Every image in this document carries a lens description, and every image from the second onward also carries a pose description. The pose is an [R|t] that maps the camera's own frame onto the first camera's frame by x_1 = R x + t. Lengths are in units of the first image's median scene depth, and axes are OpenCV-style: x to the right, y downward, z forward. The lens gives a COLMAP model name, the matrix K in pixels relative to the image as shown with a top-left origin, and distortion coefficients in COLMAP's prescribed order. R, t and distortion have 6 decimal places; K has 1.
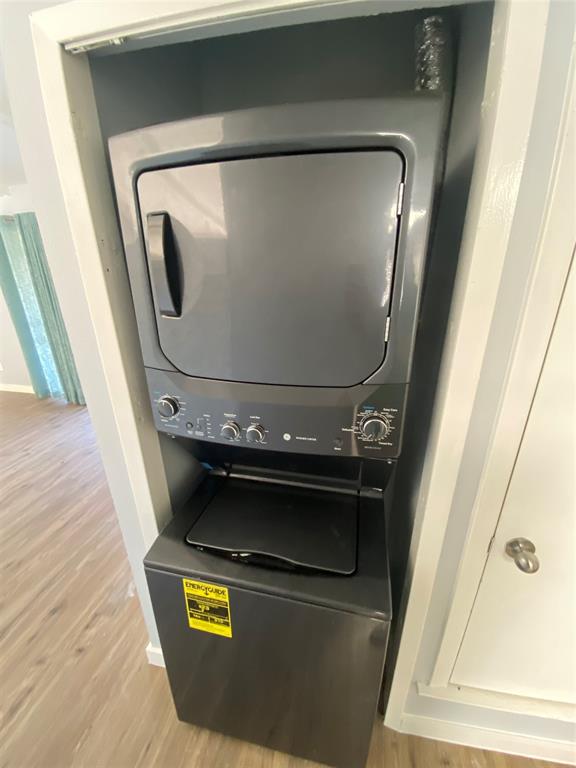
lens RADIAL K [[310.8, 0, 289.5], [0, 310.8, 385.4], [0, 0, 1]] dist [0.043219, -0.028471]
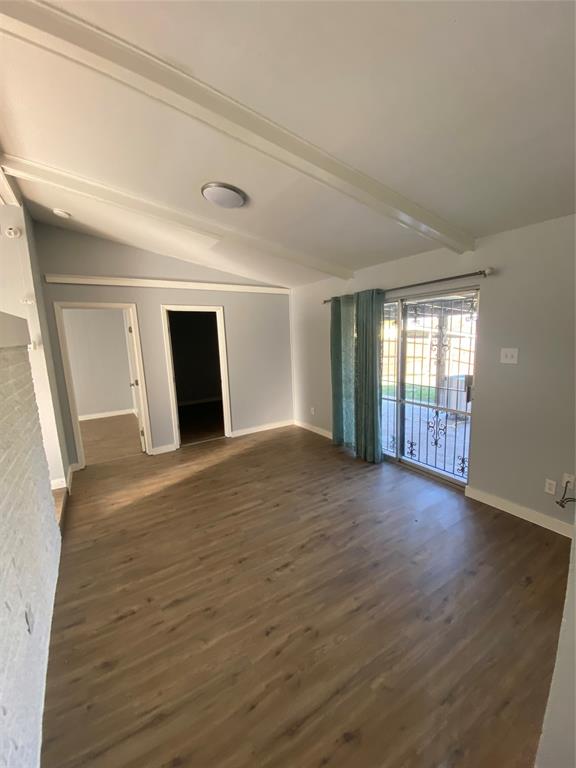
lens RADIAL K [[310.8, 0, 289.5], [0, 310.8, 385.4], [0, 0, 1]] dist [0.043219, -0.028471]
pose [[0.712788, 0.092002, -0.695320, -0.186172], [-0.216548, 0.971794, -0.093404, -0.033331], [0.667114, 0.217147, 0.712605, 0.058305]]
